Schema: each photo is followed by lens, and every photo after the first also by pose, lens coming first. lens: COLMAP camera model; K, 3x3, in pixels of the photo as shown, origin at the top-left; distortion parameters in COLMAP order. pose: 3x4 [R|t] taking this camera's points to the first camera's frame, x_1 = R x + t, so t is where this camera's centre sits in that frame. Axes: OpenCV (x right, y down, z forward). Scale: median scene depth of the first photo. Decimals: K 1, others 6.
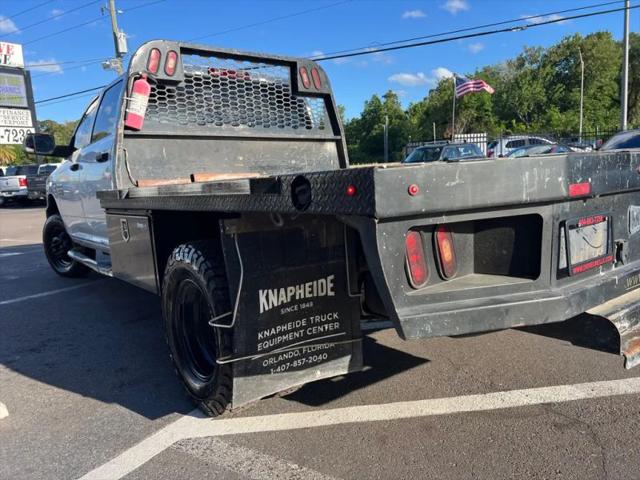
lens RADIAL K [[481.1, 0, 319.1], [0, 481.1, 256.6], [0, 0, 1]] dist [0.043919, -0.055256]
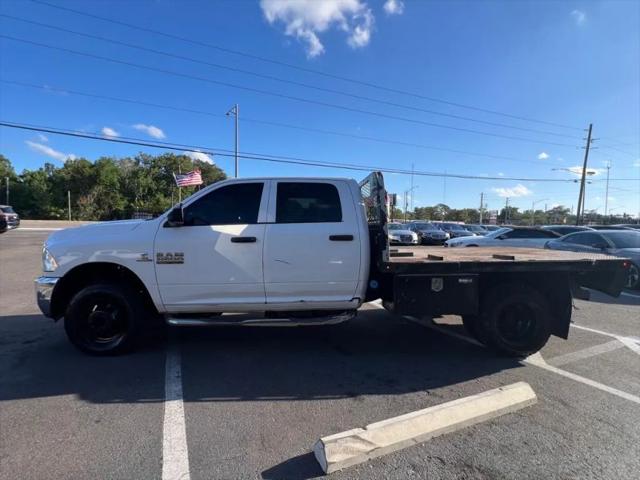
lens RADIAL K [[305.2, 0, 331.9], [0, 305.2, 239.1], [0, 0, 1]] dist [0.001577, 0.000247]
pose [[0.553762, 0.032505, 0.832041, -1.598817], [0.097802, 0.989782, -0.103759, -0.145007], [-0.826912, 0.138833, 0.544924, 0.702268]]
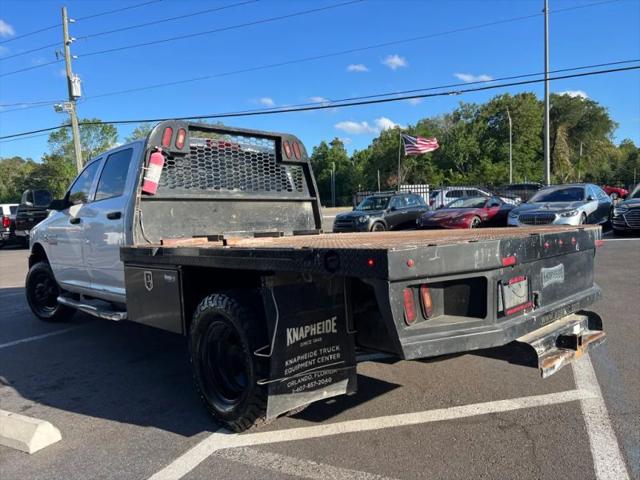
lens RADIAL K [[480.4, 0, 324.6], [0, 480.4, 256.5], [0, 0, 1]] dist [0.054015, -0.077404]
pose [[0.992814, 0.005024, 0.119564, -0.118611], [0.005287, 0.996302, -0.085761, -0.010173], [-0.119553, 0.085777, 0.989116, -0.234166]]
